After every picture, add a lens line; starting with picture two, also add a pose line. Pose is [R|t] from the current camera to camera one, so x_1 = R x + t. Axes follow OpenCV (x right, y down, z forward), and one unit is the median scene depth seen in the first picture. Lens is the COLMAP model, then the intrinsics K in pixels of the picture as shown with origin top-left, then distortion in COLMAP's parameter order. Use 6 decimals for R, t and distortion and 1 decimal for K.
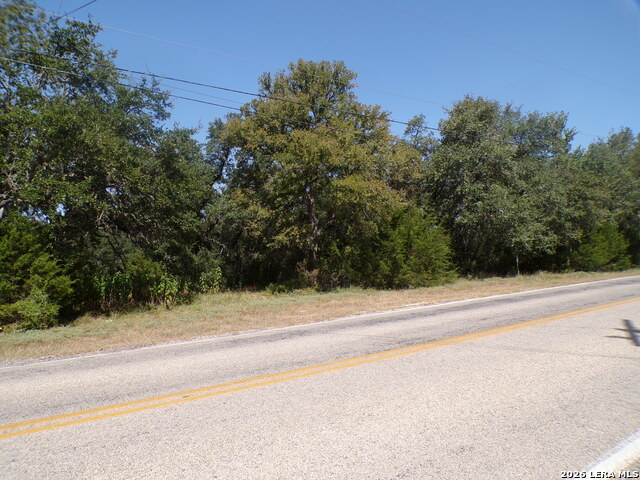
lens RADIAL K [[438.7, 0, 310.4], [0, 438.7, 241.0], [0, 0, 1]] dist [-0.020847, -0.002605]
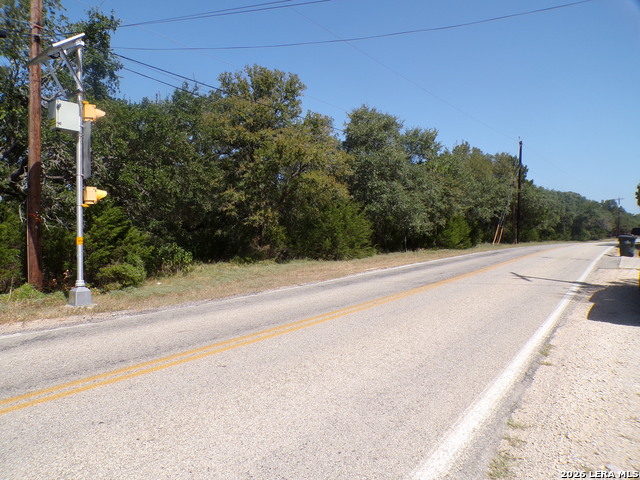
lens RADIAL K [[438.7, 0, 310.4], [0, 438.7, 241.0], [0, 0, 1]] dist [-0.020847, -0.002605]
pose [[0.937770, 0.014255, 0.346963, -0.286234], [-0.029523, 0.998812, 0.038761, 0.004040], [-0.345998, -0.046592, 0.937078, -0.162903]]
